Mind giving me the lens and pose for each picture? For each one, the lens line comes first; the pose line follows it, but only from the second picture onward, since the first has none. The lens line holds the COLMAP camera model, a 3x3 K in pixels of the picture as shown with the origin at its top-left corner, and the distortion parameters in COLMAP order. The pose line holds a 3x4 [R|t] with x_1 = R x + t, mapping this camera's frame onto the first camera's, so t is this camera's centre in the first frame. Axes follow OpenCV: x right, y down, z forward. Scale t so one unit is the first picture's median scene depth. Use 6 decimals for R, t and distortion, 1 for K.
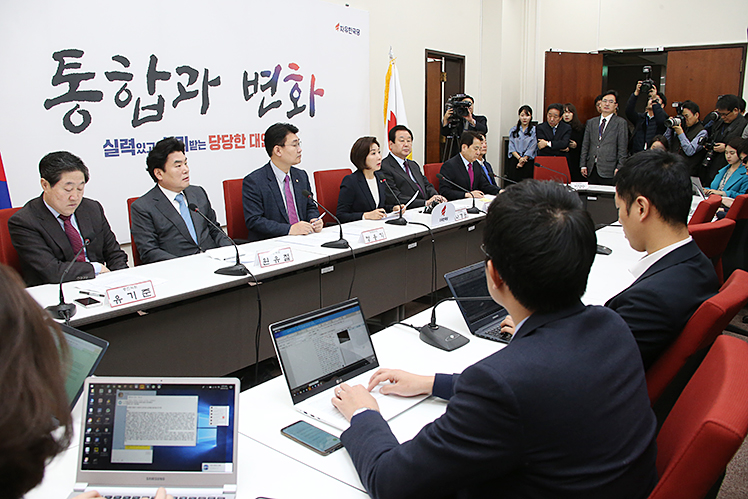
lens RADIAL K [[621.0, 0, 406.8], [0, 621.0, 244.1], [0, 0, 1]] dist [-0.131844, 0.077156]
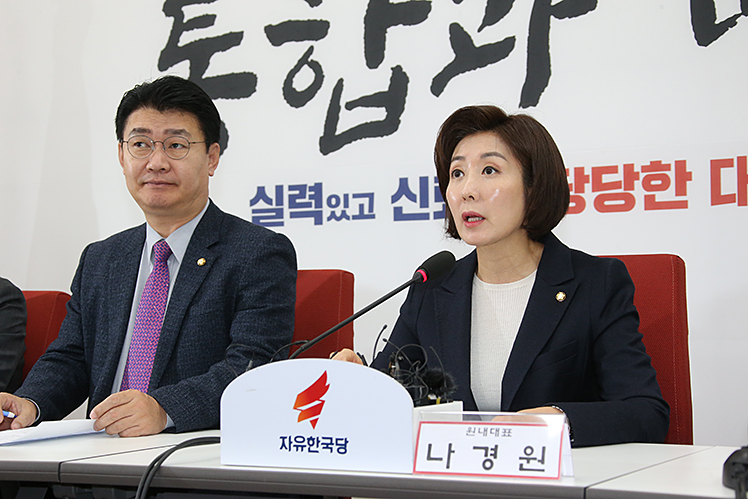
lens RADIAL K [[1499.8, 0, 354.9], [0, 1499.8, 250.4], [0, 0, 1]] dist [0.404585, 0.000000]
pose [[0.115153, -0.048038, -0.992186, 0.496847], [-0.192191, 0.978879, -0.069699, -0.064441], [0.974578, 0.198715, 0.103489, 0.887793]]
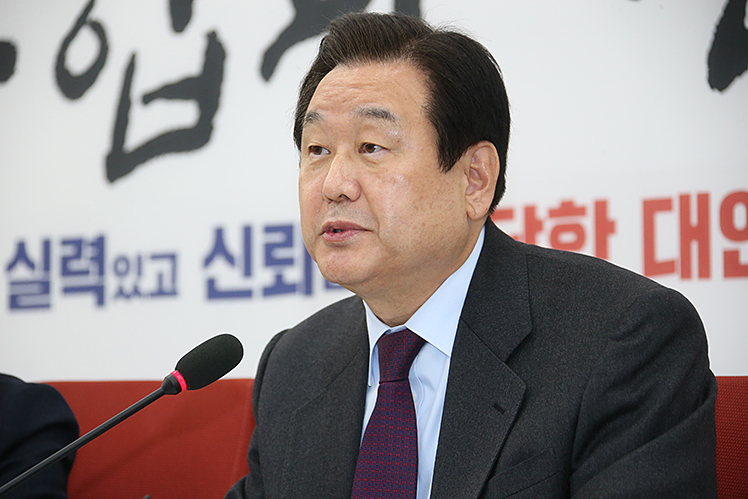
lens RADIAL K [[3453.1, 0, 320.9], [0, 3453.1, 239.1], [0, 0, 1]] dist [1.530868, 0.000000]
pose [[-0.149149, -0.066464, -0.986578, 0.772590], [-0.198874, 0.979367, -0.035913, -0.135981], [0.968609, 0.190848, -0.159290, 1.226486]]
